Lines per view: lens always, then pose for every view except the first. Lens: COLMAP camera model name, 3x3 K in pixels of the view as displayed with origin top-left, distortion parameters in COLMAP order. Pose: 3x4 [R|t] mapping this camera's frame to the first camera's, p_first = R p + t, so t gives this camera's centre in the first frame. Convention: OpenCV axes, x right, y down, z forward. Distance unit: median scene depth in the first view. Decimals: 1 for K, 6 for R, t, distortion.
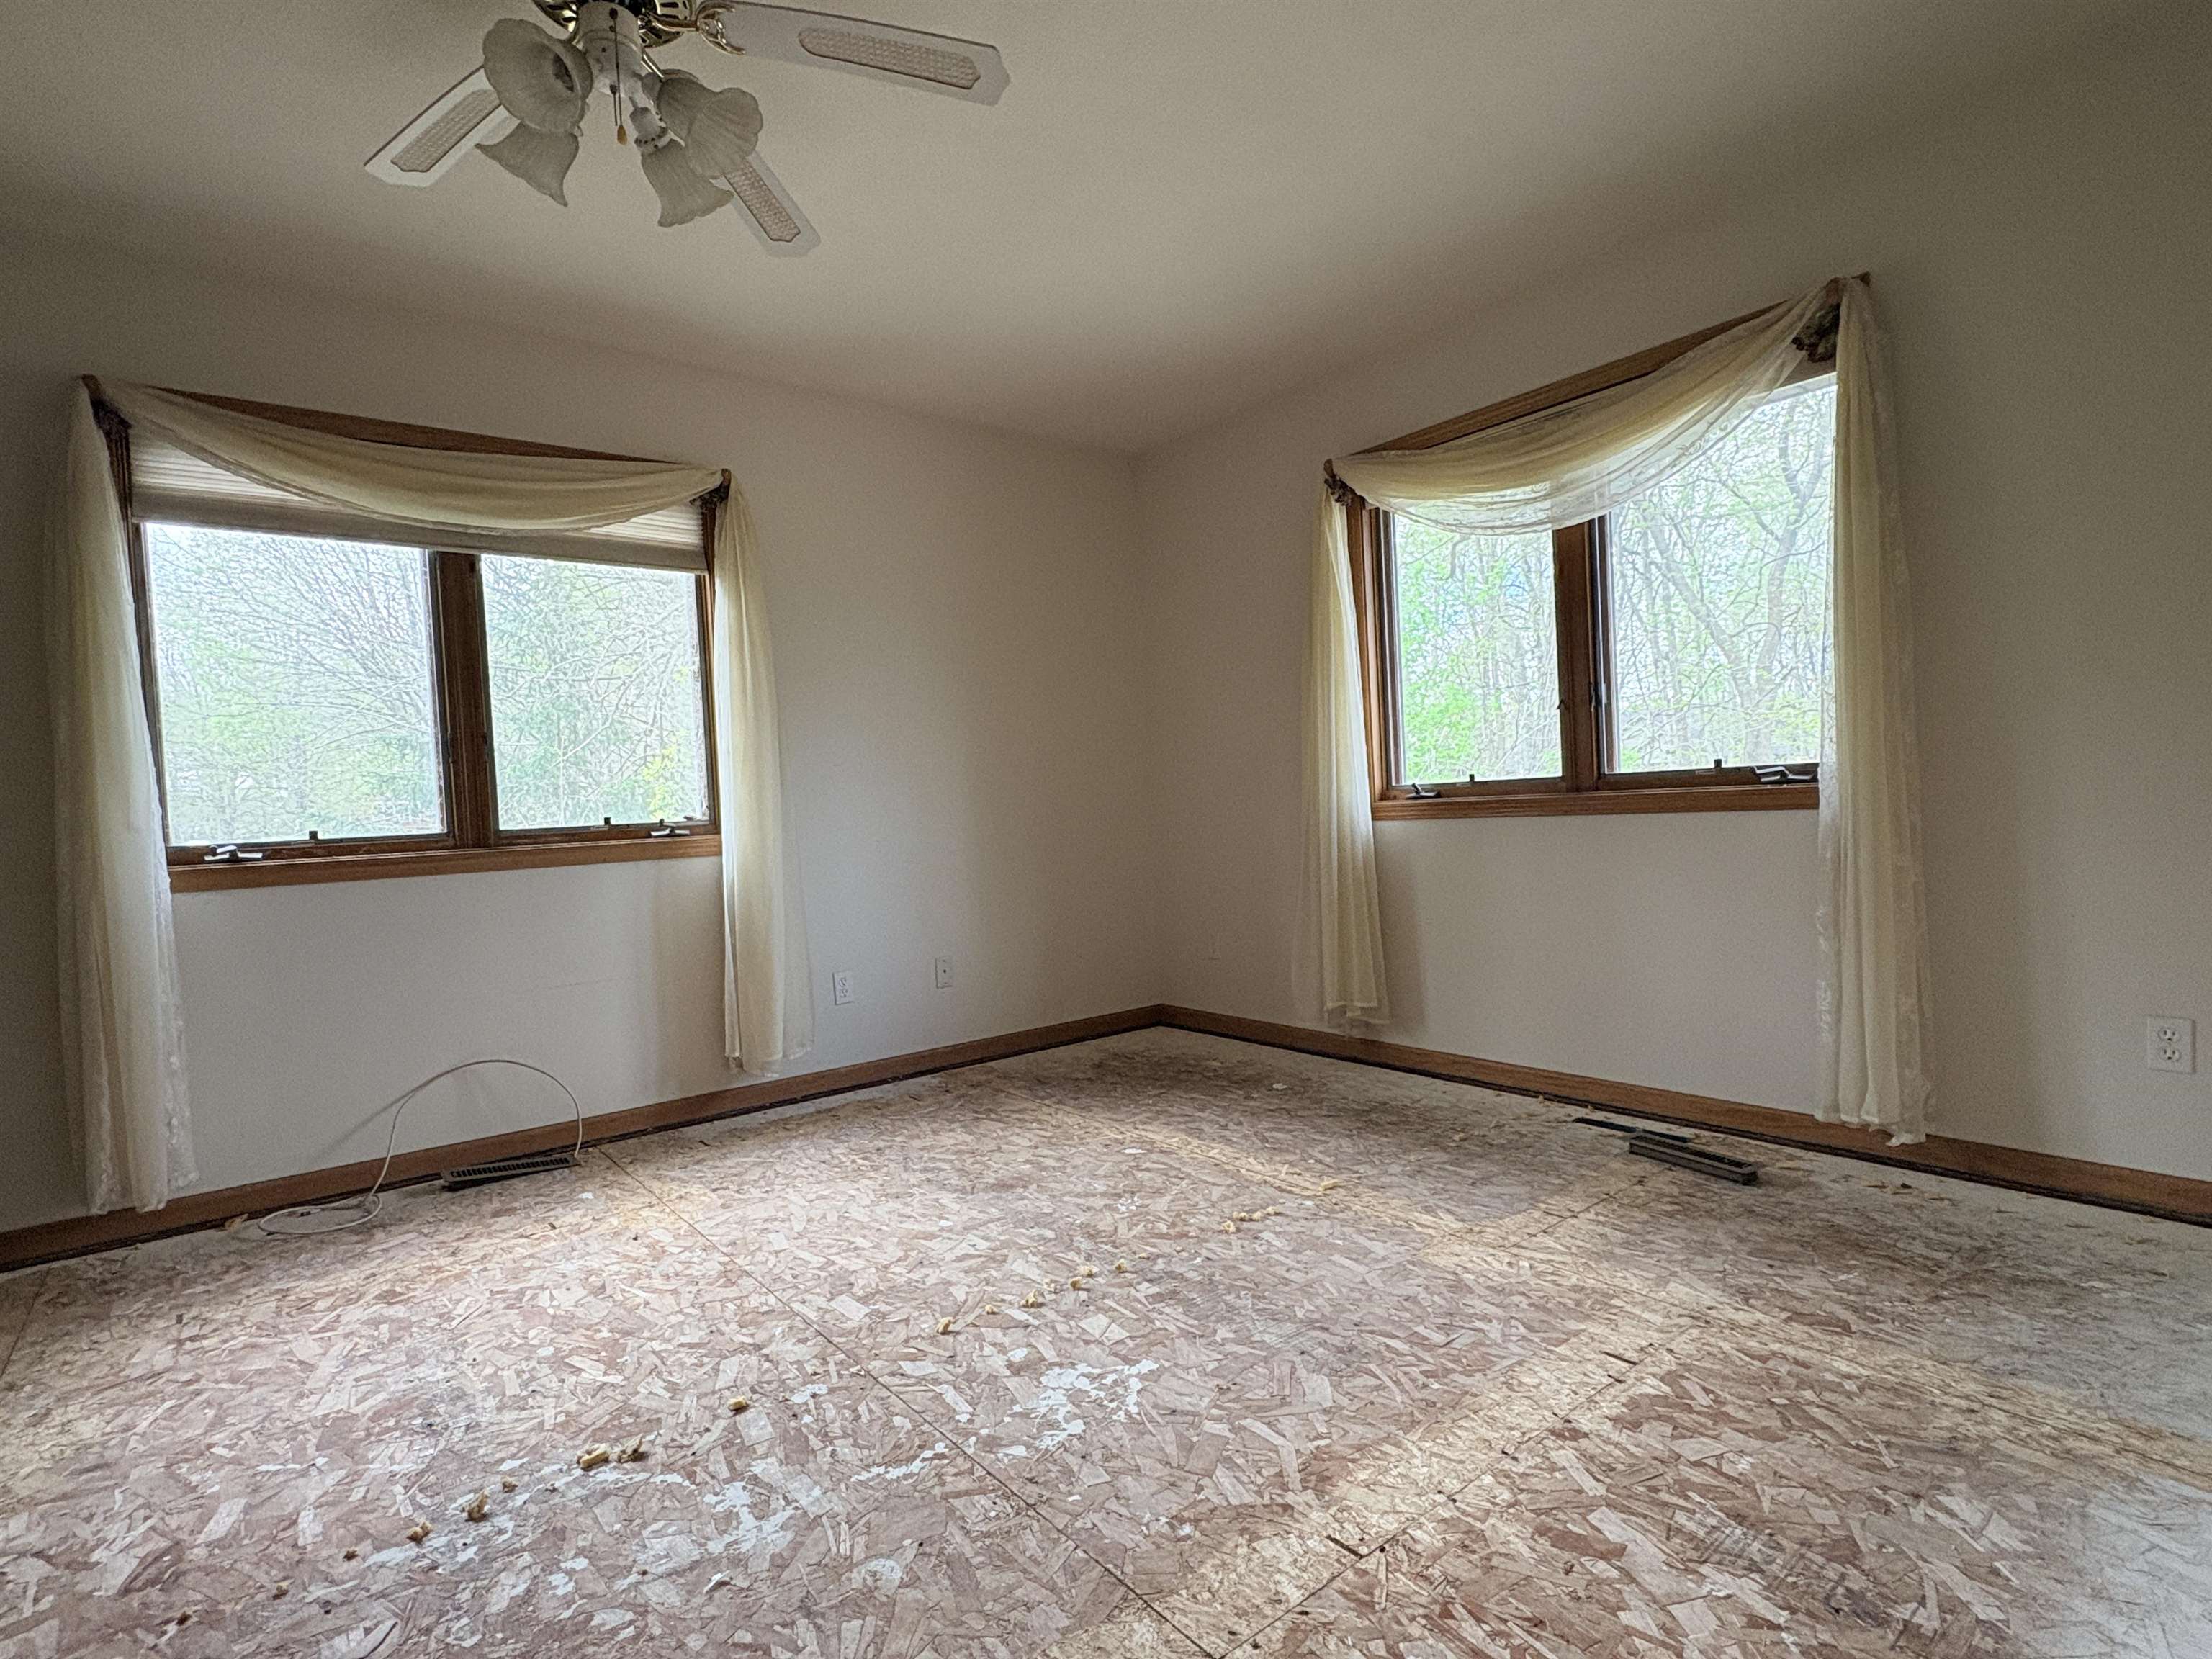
lens RADIAL K [[1114.8, 0, 1099.3], [0, 1114.8, 834.9], [0, 0, 1]] dist [-0.001075, 0.000423]
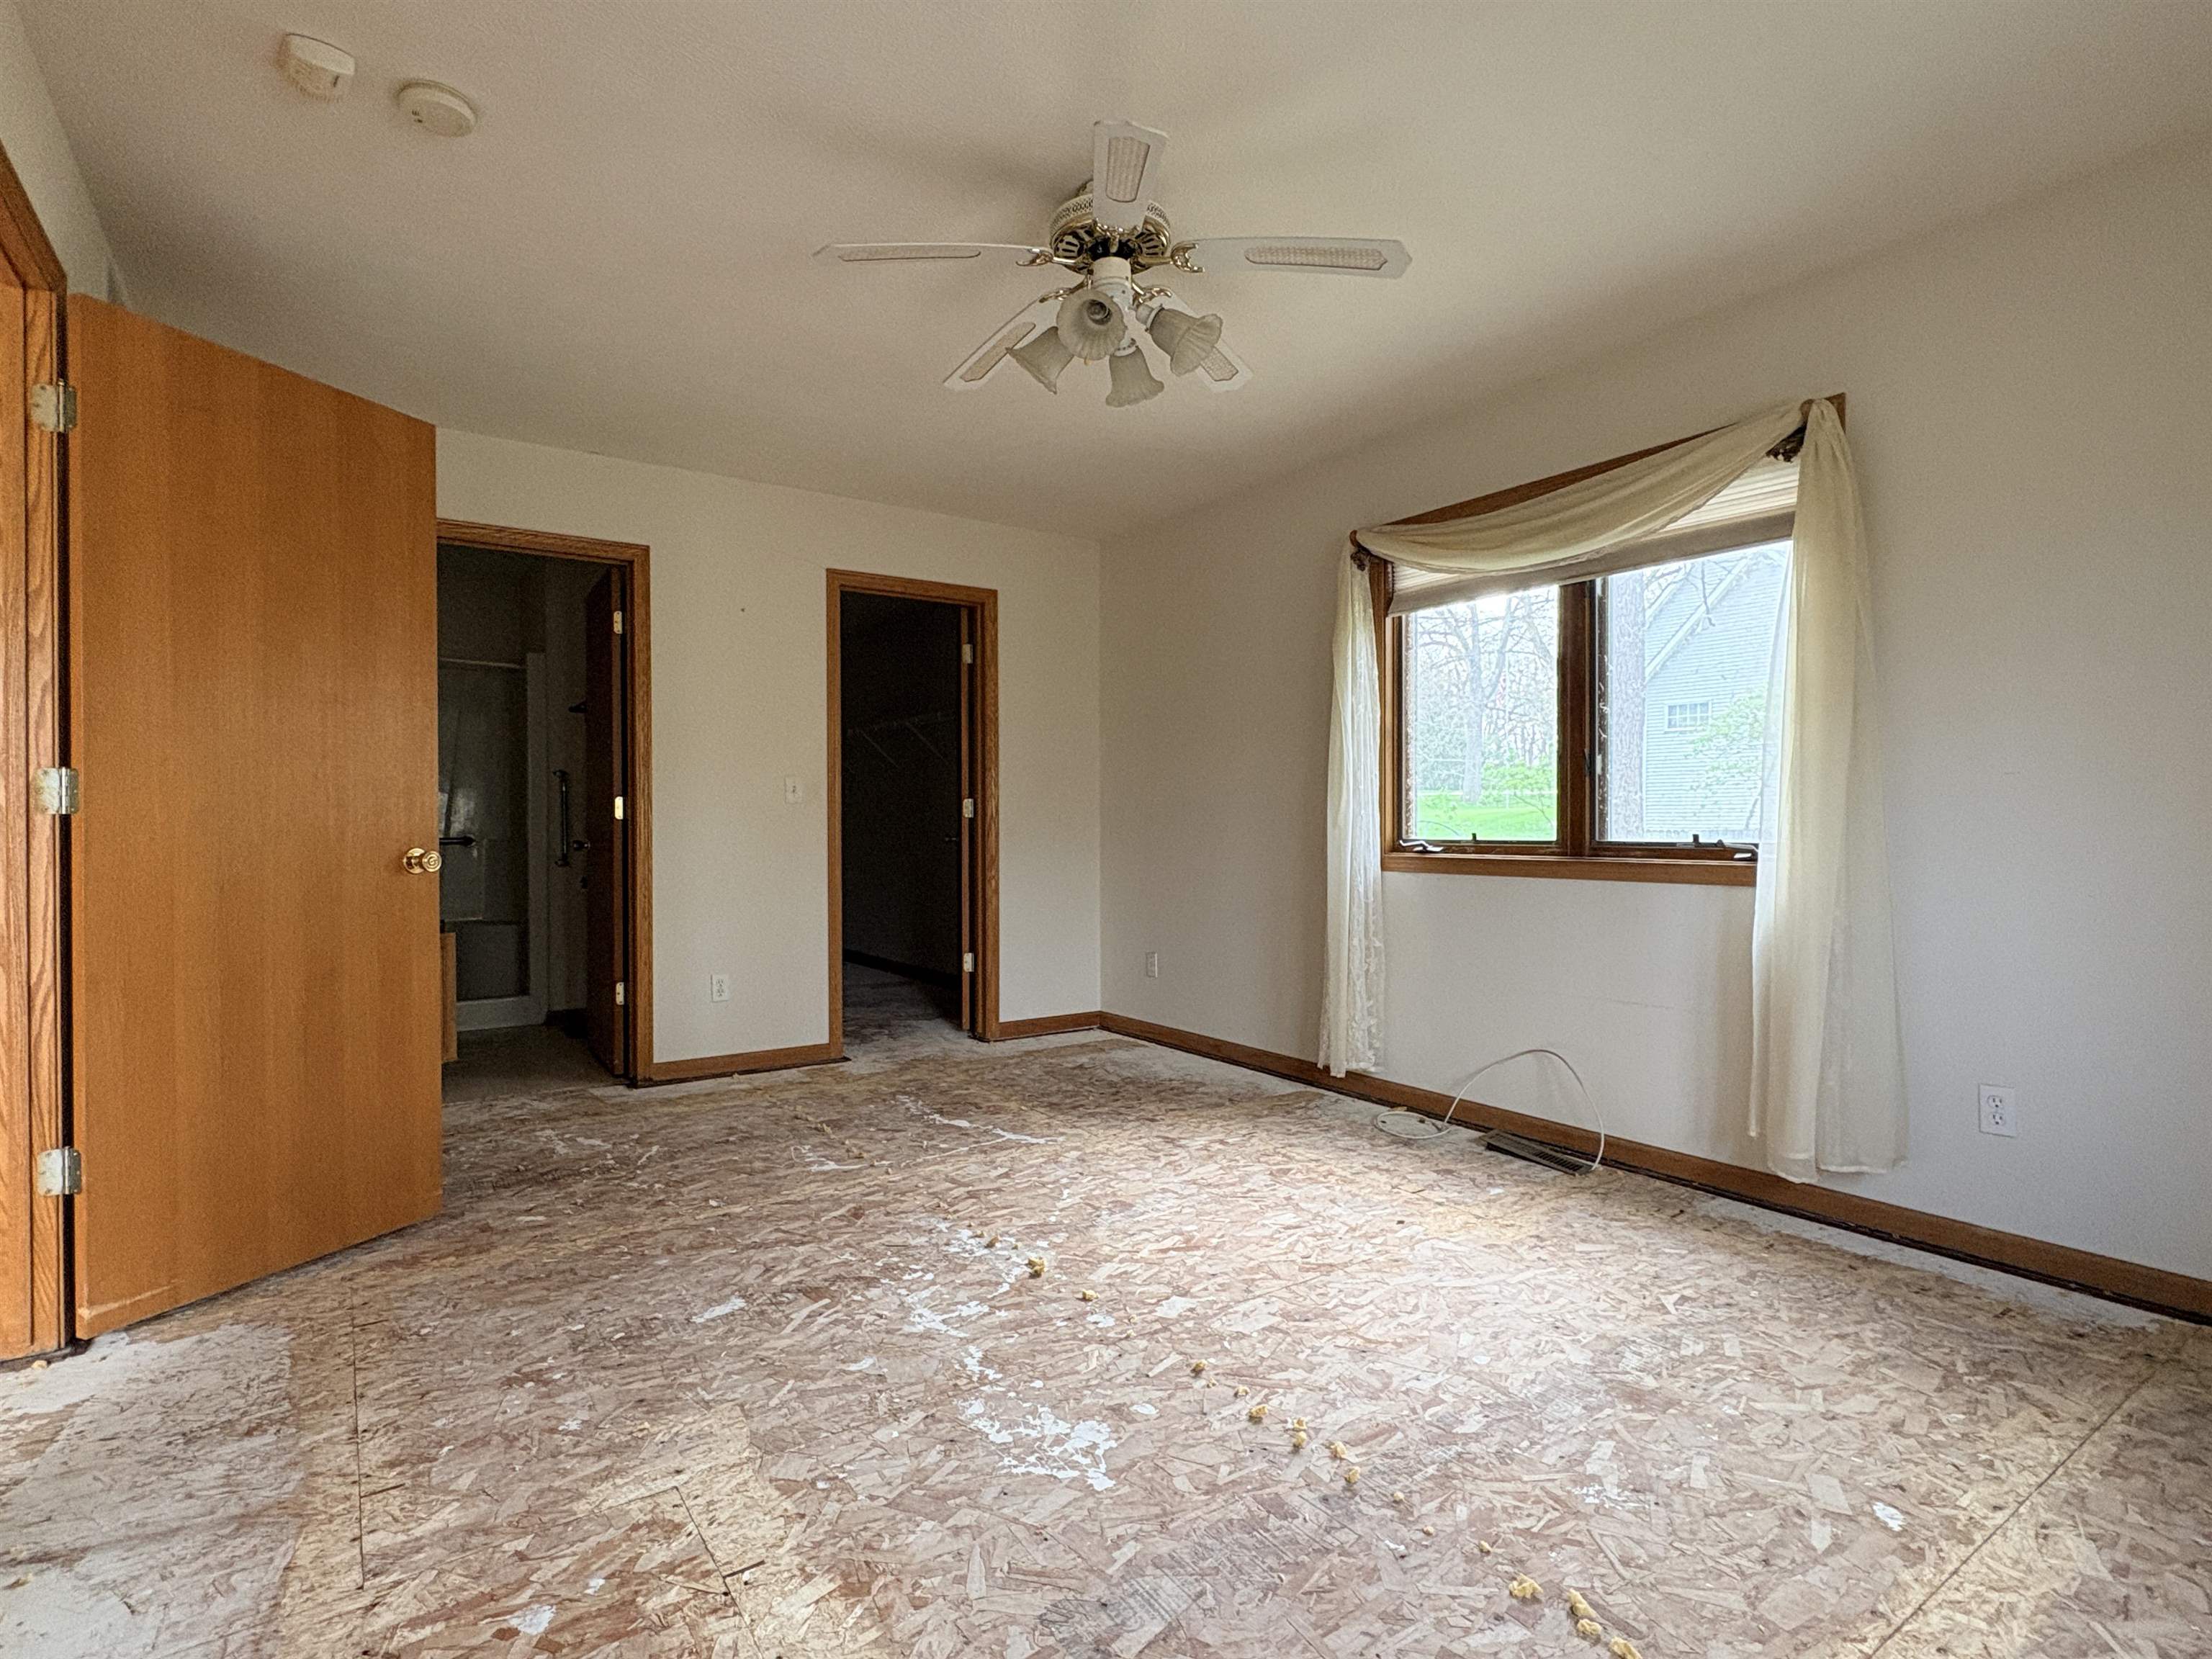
lens RADIAL K [[1114.8, 0, 1099.3], [0, 1114.8, 834.9], [0, 0, 1]] dist [-0.001075, 0.000423]
pose [[-0.061569, 0.062505, -0.996144, 0.611330], [-0.022010, 0.997709, 0.063964, -0.076605], [0.997860, 0.025864, -0.060053, 0.686730]]
